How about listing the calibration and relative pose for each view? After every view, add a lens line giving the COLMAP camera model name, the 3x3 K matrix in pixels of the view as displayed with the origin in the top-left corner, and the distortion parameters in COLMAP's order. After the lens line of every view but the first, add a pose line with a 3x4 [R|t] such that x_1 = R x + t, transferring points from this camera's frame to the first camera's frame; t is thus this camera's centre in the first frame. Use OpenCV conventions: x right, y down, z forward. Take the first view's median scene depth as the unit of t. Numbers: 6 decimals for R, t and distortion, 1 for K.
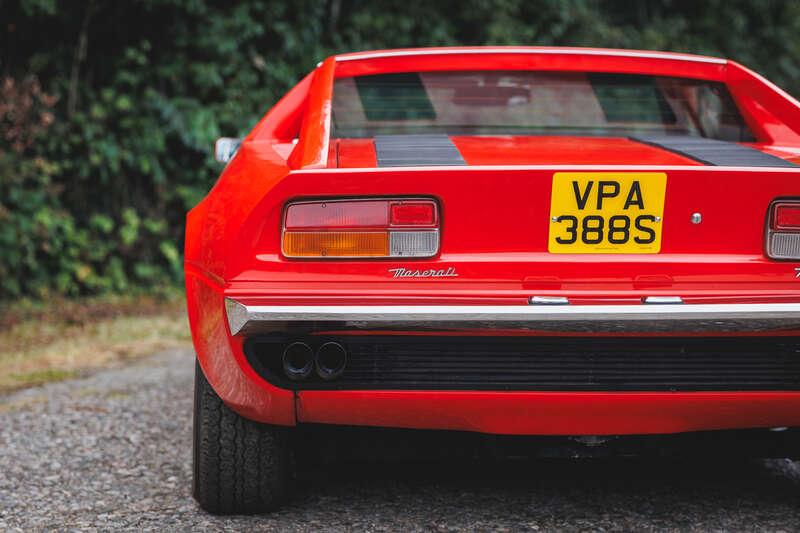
lens RADIAL K [[1999.7, 0, 400.0], [0, 1999.7, 266.5], [0, 0, 1]] dist [-0.008146, 0.642988]
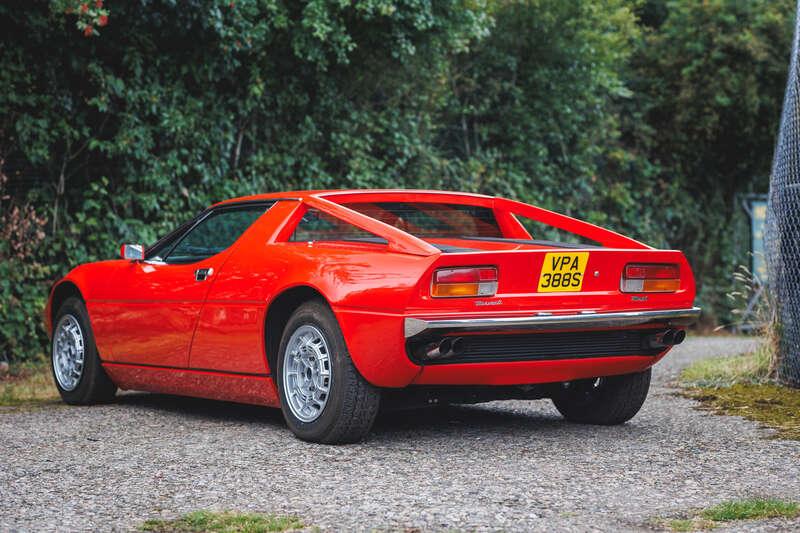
lens RADIAL K [[1974.4, 0, 400.0], [0, 1974.4, 266.5], [0, 0, 1]] dist [0.024120, 0.188485]
pose [[0.997652, -0.018877, 0.065840, -0.023288], [0.022410, 0.998325, -0.053334, 0.048230], [-0.064723, 0.054685, 0.996404, -0.690487]]
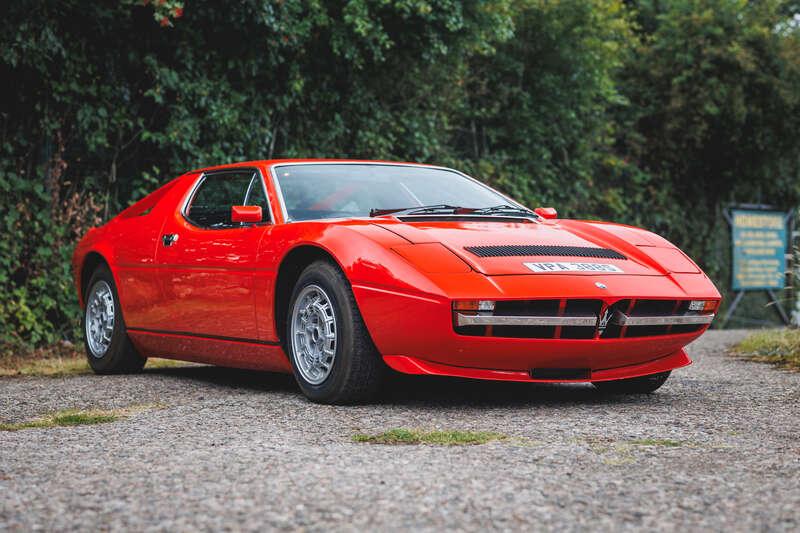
lens RADIAL K [[1974.4, 0, 400.0], [0, 1974.4, 266.5], [0, 0, 1]] dist [0.024120, 0.188485]
pose [[0.994020, -0.011477, 0.108590, -0.186126], [0.018928, 0.997517, -0.067837, 0.103932], [-0.107541, 0.069487, 0.991769, -0.774030]]
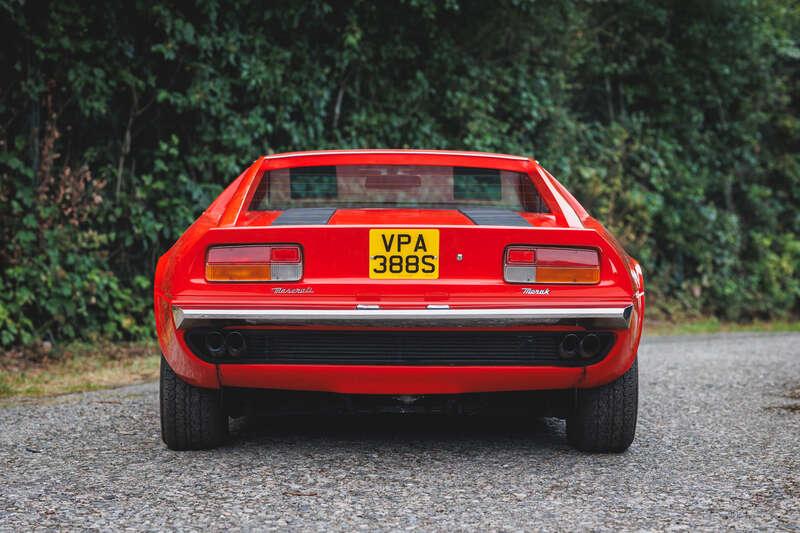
lens RADIAL K [[1974.4, 0, 400.0], [0, 1974.4, 266.5], [0, 0, 1]] dist [0.024120, 0.188485]
pose [[0.999239, 0.000989, -0.038983, 0.104086], [-0.002588, 0.999156, -0.040987, 0.031770], [0.038910, 0.041056, 0.998399, -0.391270]]
